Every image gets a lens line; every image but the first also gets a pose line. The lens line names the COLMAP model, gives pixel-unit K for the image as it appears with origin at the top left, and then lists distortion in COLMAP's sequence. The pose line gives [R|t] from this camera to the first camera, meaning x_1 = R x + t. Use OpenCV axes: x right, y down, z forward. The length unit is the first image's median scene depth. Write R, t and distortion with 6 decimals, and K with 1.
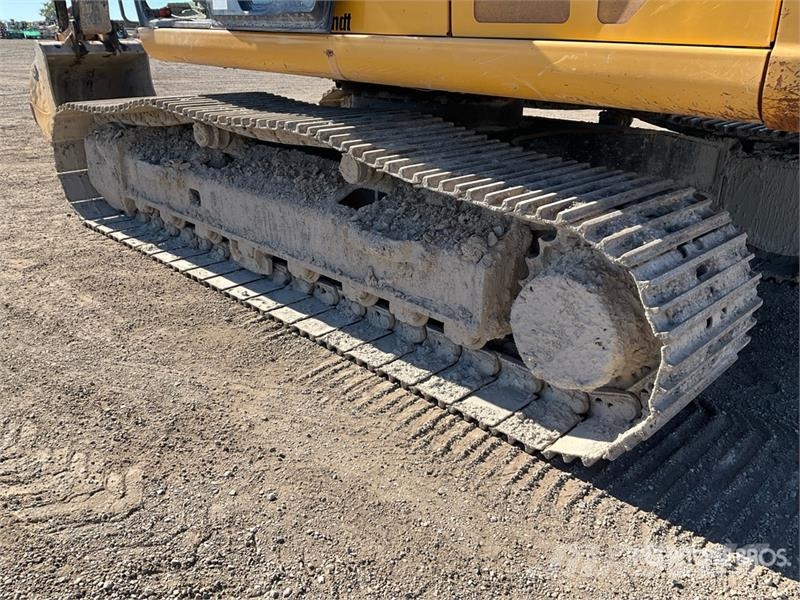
lens RADIAL K [[652.6, 0, 402.8], [0, 652.6, 297.9], [0, 0, 1]] dist [0.088514, -0.169617]
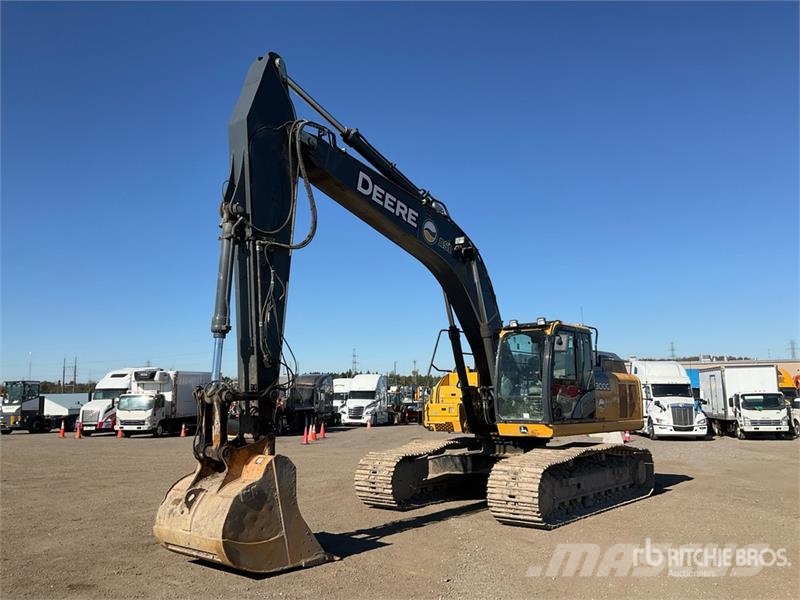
lens RADIAL K [[652.6, 0, 402.8], [0, 652.6, 297.9], [0, 0, 1]] dist [0.088514, -0.169617]
pose [[-0.102174, 0.138326, 0.985102, -3.524333], [0.384610, 0.918767, -0.089120, -1.057488], [-0.917407, 0.369775, -0.147076, 2.133390]]
